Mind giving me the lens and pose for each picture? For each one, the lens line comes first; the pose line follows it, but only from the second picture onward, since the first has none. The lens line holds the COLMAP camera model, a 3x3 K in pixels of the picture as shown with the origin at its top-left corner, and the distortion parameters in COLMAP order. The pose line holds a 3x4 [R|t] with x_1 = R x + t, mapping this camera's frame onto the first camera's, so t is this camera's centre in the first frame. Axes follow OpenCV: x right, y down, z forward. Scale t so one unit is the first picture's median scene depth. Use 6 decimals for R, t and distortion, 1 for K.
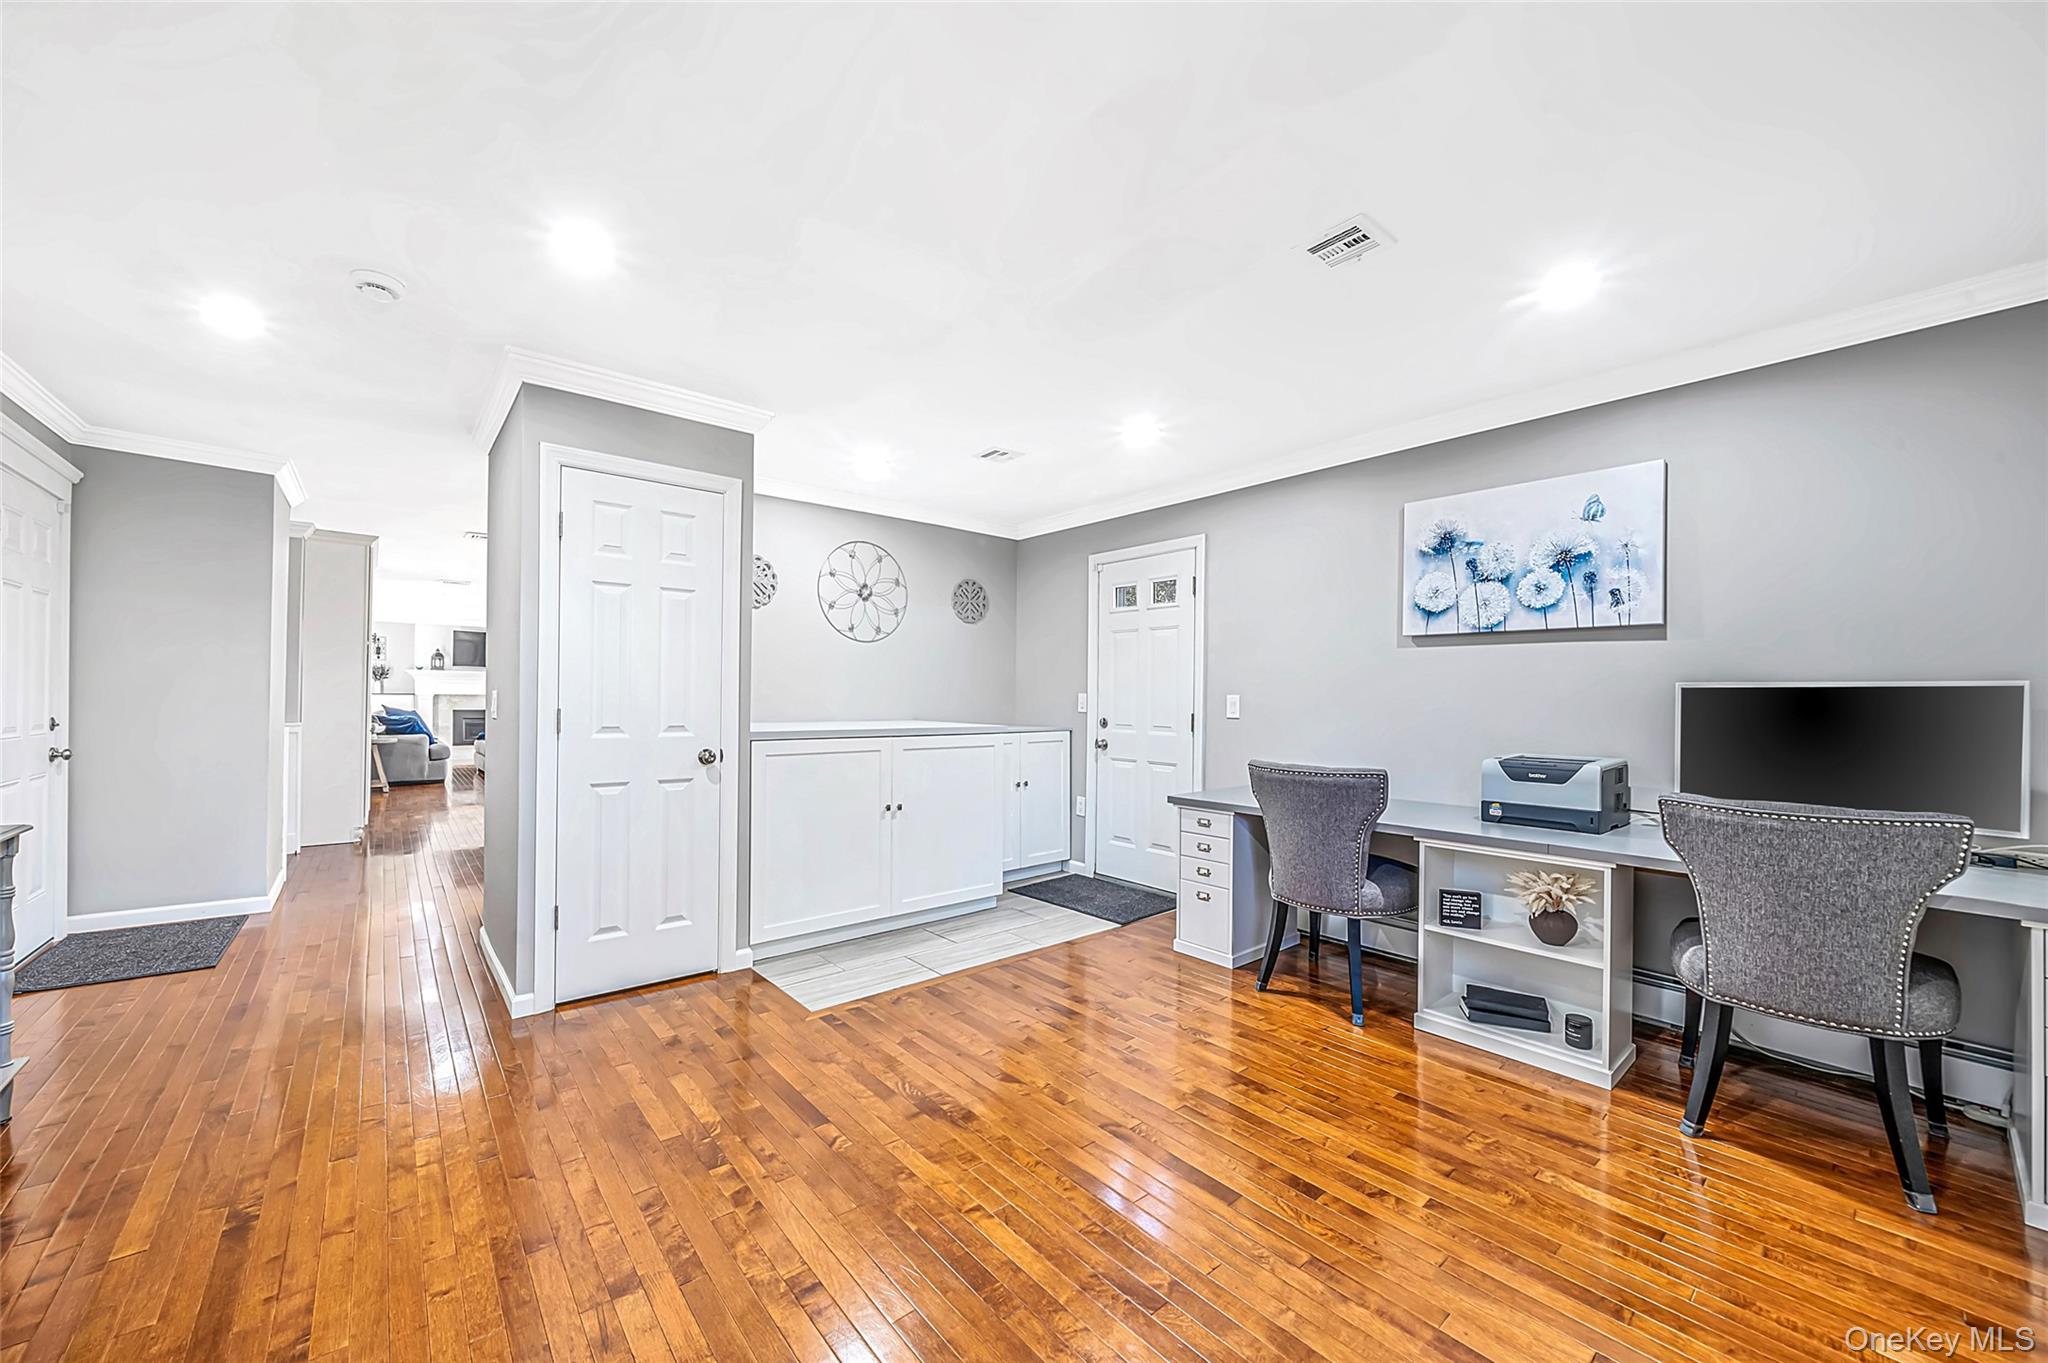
lens RADIAL K [[762.4, 0, 1007.8], [0, 762.4, 696.3], [0, 0, 1]] dist [-0.000587, 0.000089]
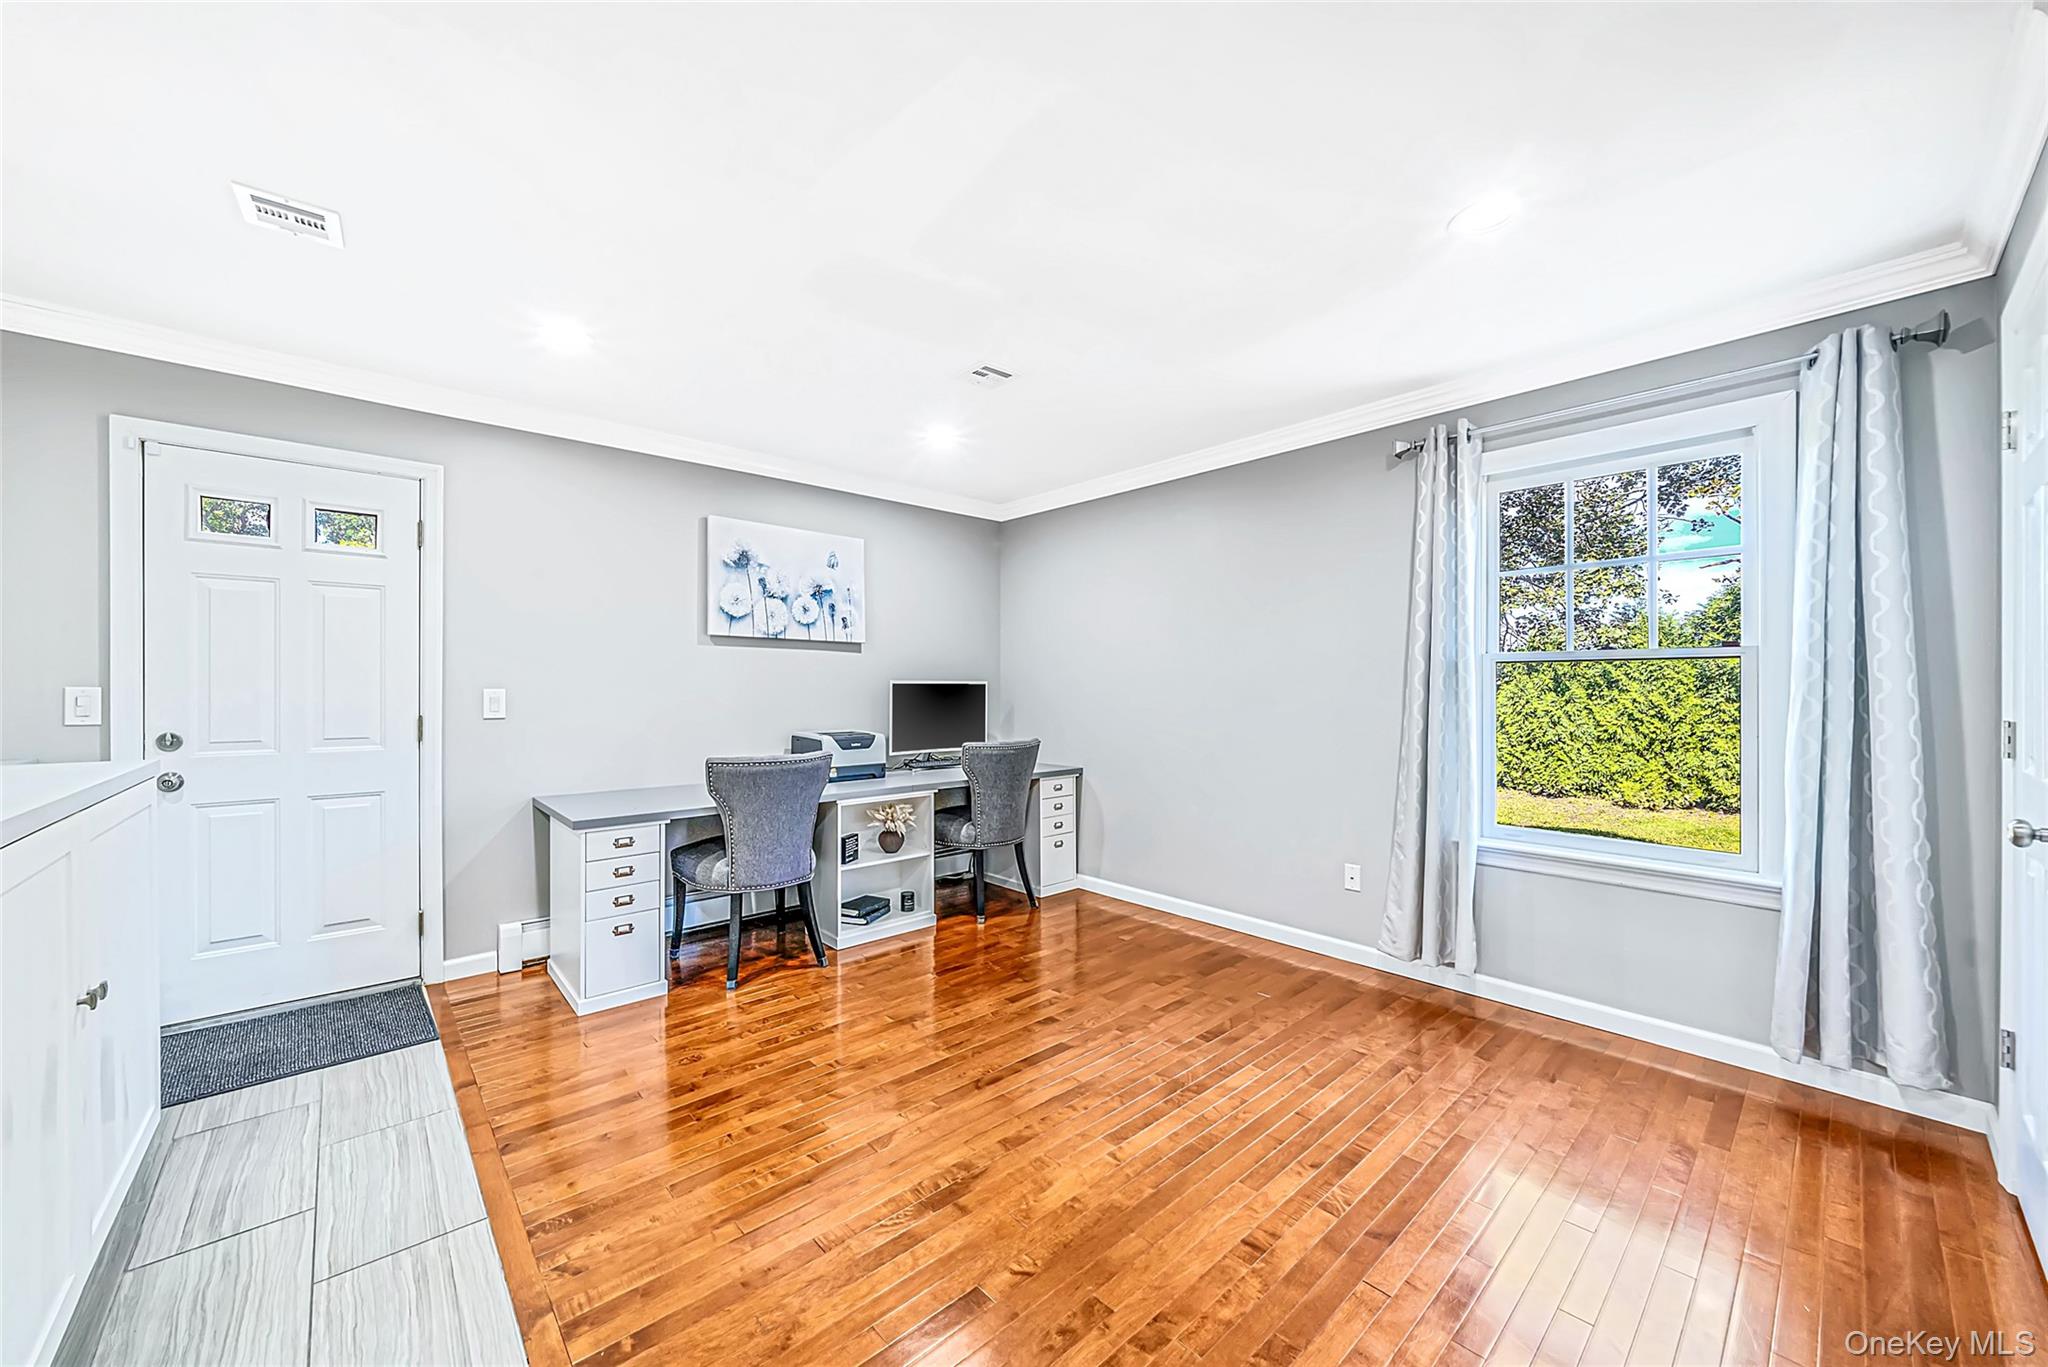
lens RADIAL K [[750.8, 0, 993.5], [0, 750.8, 687.4], [0, 0, 1]] dist [-0.000431, -0.000045]
pose [[-0.019727, -0.009222, 0.999763, -0.661915], [-0.003831, 0.999951, 0.009148, -0.016133], [-0.999798, -0.003649, -0.019762, 0.698413]]
